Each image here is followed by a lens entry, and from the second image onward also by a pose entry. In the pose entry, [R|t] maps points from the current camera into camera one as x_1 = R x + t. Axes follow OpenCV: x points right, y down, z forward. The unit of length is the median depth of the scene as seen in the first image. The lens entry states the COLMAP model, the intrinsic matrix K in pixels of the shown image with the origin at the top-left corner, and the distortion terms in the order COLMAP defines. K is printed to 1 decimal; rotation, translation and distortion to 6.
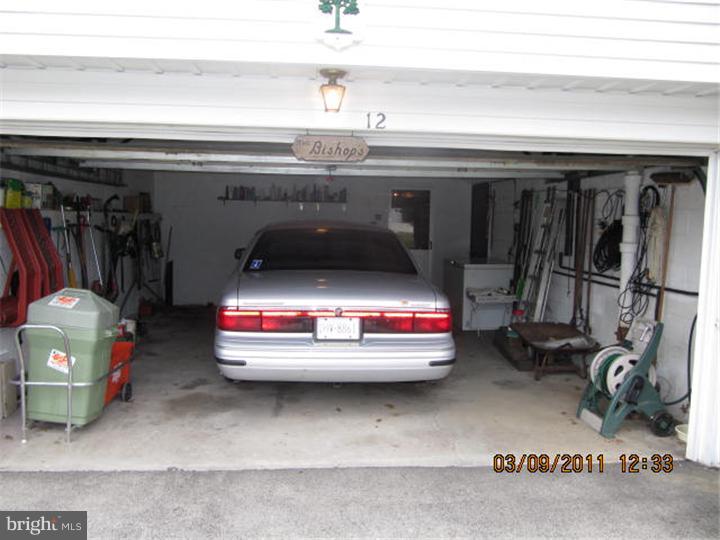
lens RADIAL K [[590.2, 0, 360.0], [0, 590.2, 270.0], [0, 0, 1]] dist [-0.057226, 0.014159]
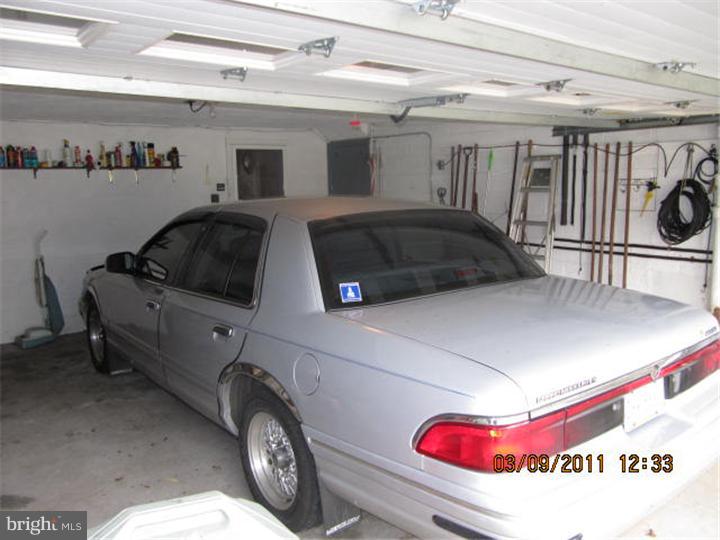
lens RADIAL K [[590.2, 0, 360.0], [0, 590.2, 270.0], [0, 0, 1]] dist [-0.057226, 0.014159]
pose [[0.843913, -0.112942, 0.524456, -0.281126], [0.081480, 0.993231, 0.082782, -0.045594], [-0.530256, -0.027128, 0.847404, 0.388338]]
